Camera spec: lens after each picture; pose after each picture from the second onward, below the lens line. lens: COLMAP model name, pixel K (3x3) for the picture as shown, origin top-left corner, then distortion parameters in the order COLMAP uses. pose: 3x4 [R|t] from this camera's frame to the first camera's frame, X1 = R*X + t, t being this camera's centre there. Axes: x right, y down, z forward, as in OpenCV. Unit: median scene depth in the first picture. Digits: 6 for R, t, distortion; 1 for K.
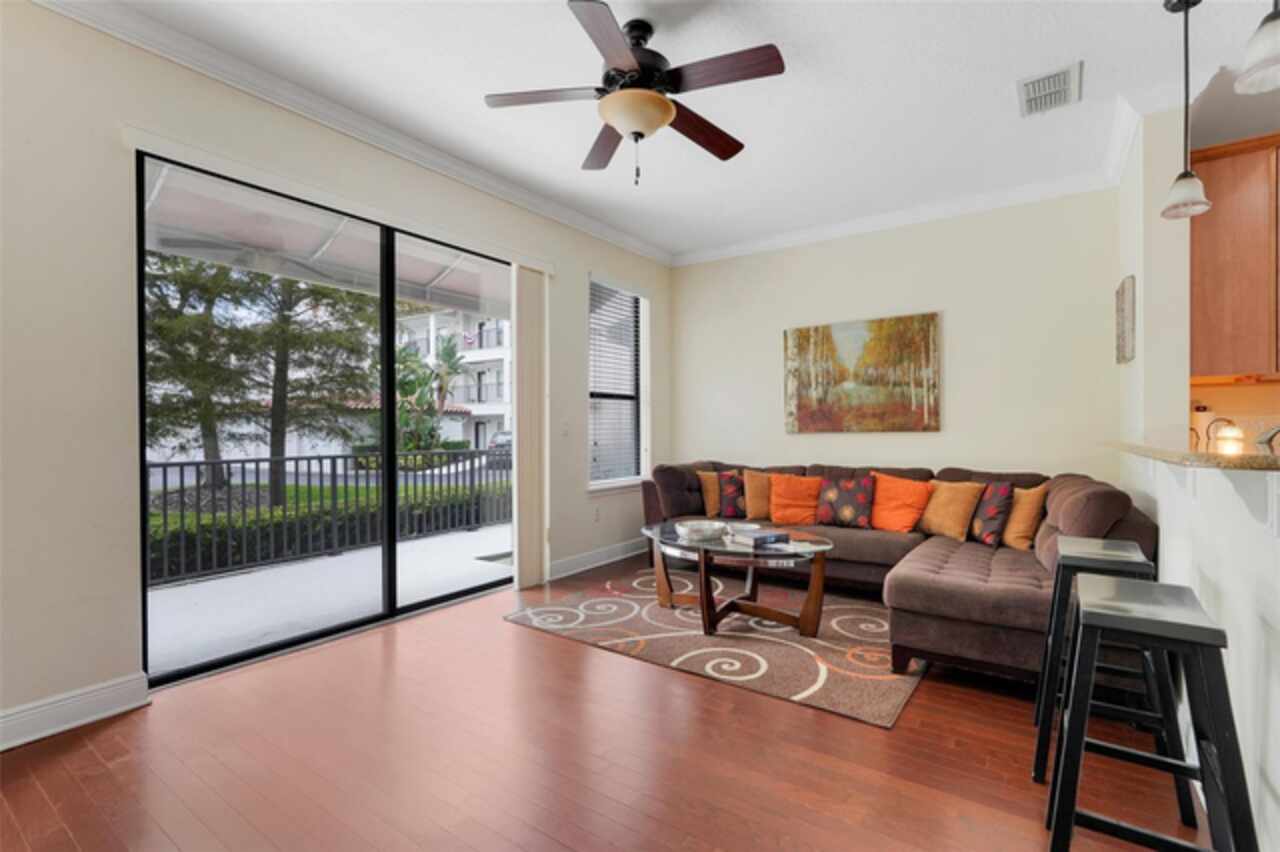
lens RADIAL K [[577.3, 0, 639.7], [0, 577.3, 433.1], [0, 0, 1]] dist [-0.001021, 0.000072]
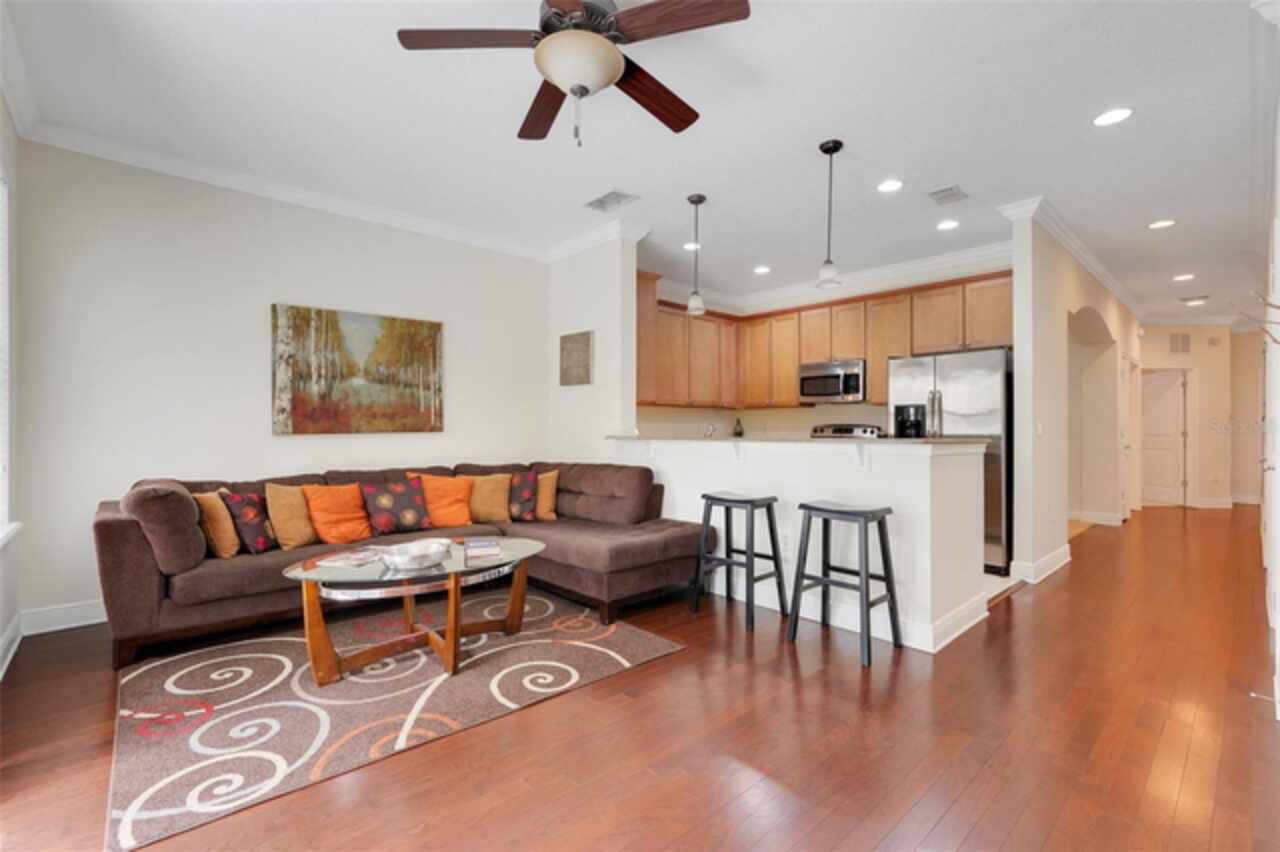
lens RADIAL K [[570.7, 0, 640.0], [0, 570.7, 426.0], [0, 0, 1]] dist [-0.010847, 0.000502]
pose [[0.214885, 0.005024, 0.976626, -0.446255], [0.004911, 0.999969, -0.006225, -0.004942], [-0.976627, 0.006134, 0.214853, 0.389890]]
